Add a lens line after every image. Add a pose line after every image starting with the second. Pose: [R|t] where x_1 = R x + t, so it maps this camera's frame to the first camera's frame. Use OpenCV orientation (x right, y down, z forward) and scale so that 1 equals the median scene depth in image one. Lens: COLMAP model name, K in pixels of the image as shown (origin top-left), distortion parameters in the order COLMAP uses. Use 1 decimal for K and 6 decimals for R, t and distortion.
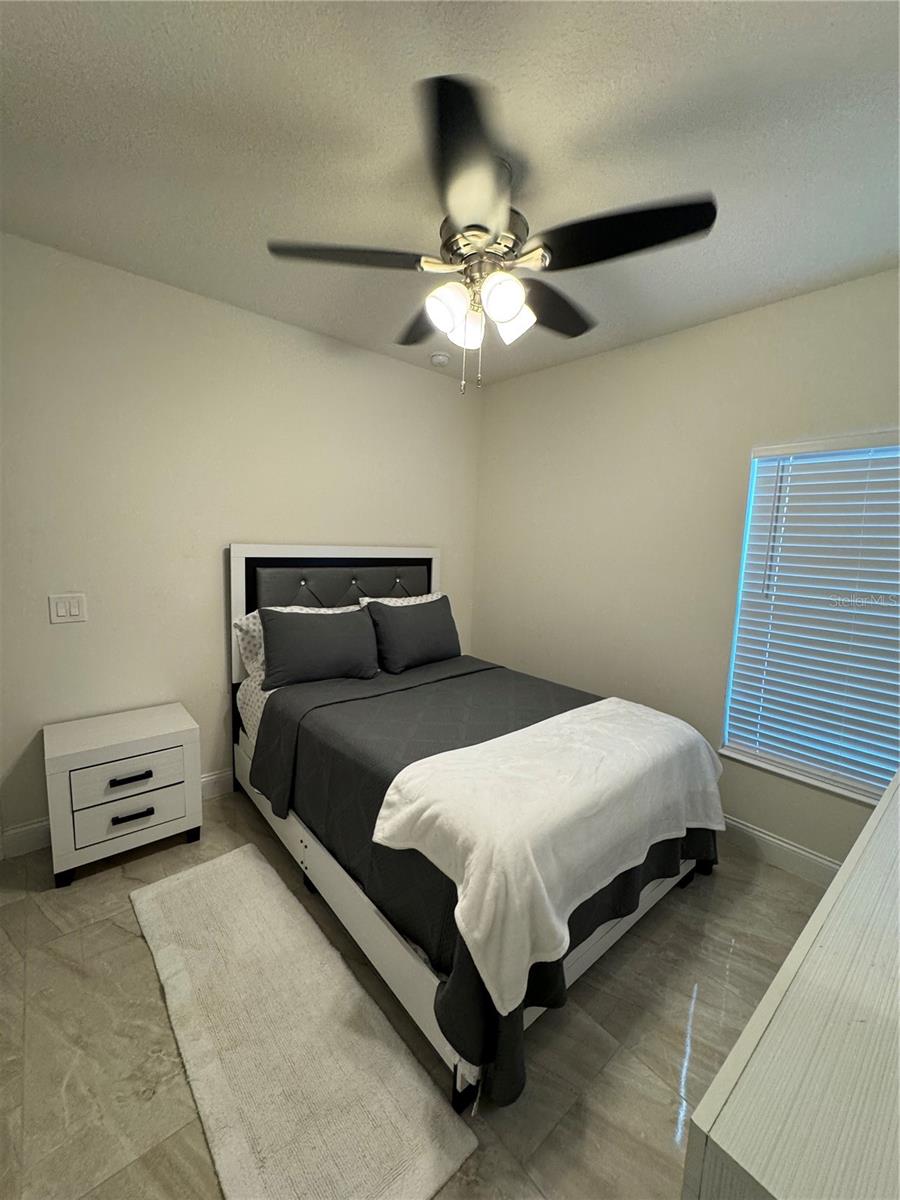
lens RADIAL K [[479.6, 0, 454.3], [0, 479.6, 601.1], [0, 0, 1]] dist [0.001825, 0.000217]
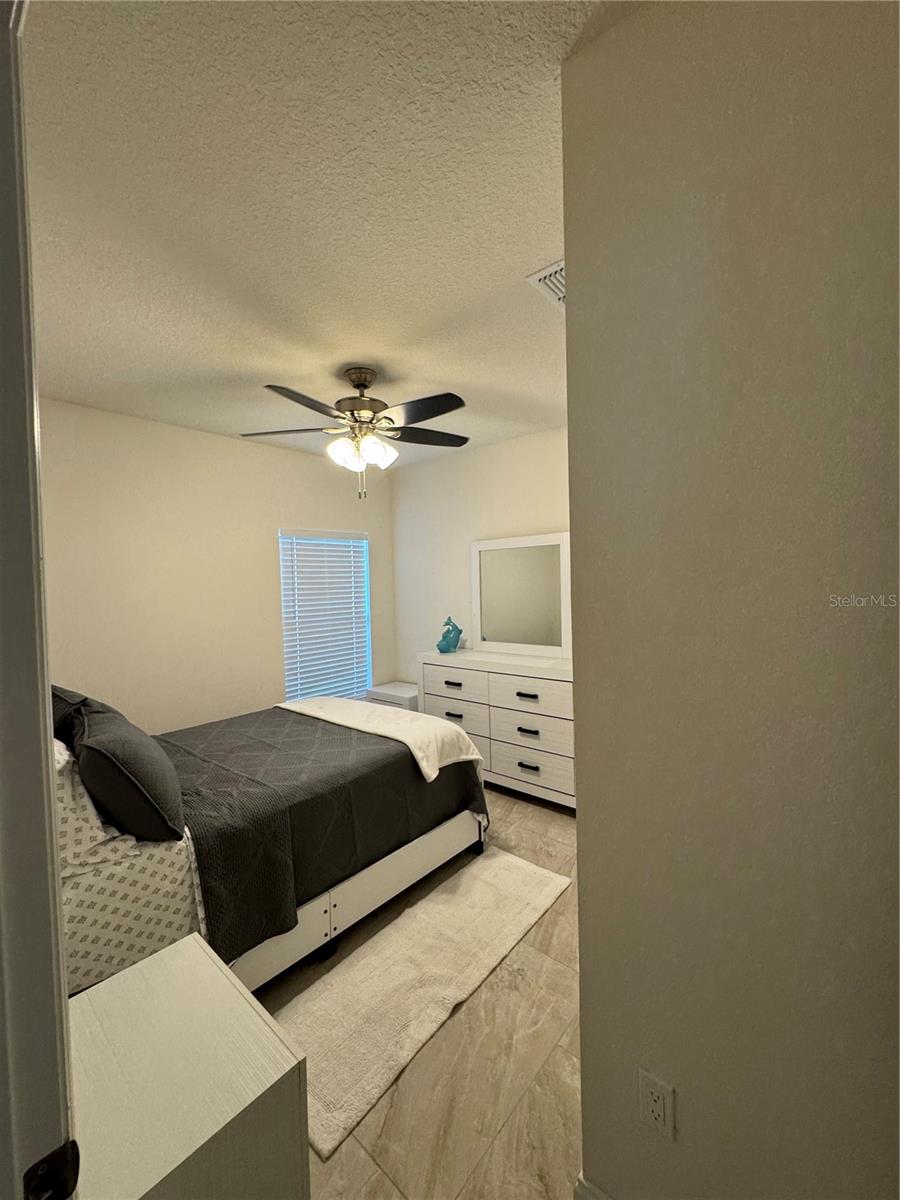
lens RADIAL K [[479.6, 0, 453.2], [0, 479.6, 596.3], [0, 0, 1]] dist [0.001825, 0.000217]
pose [[-0.150649, -0.068751, 0.986194, -1.892431], [0.147736, 0.984811, 0.091223, -0.258617], [-0.977486, 0.159439, -0.138204, 1.172058]]
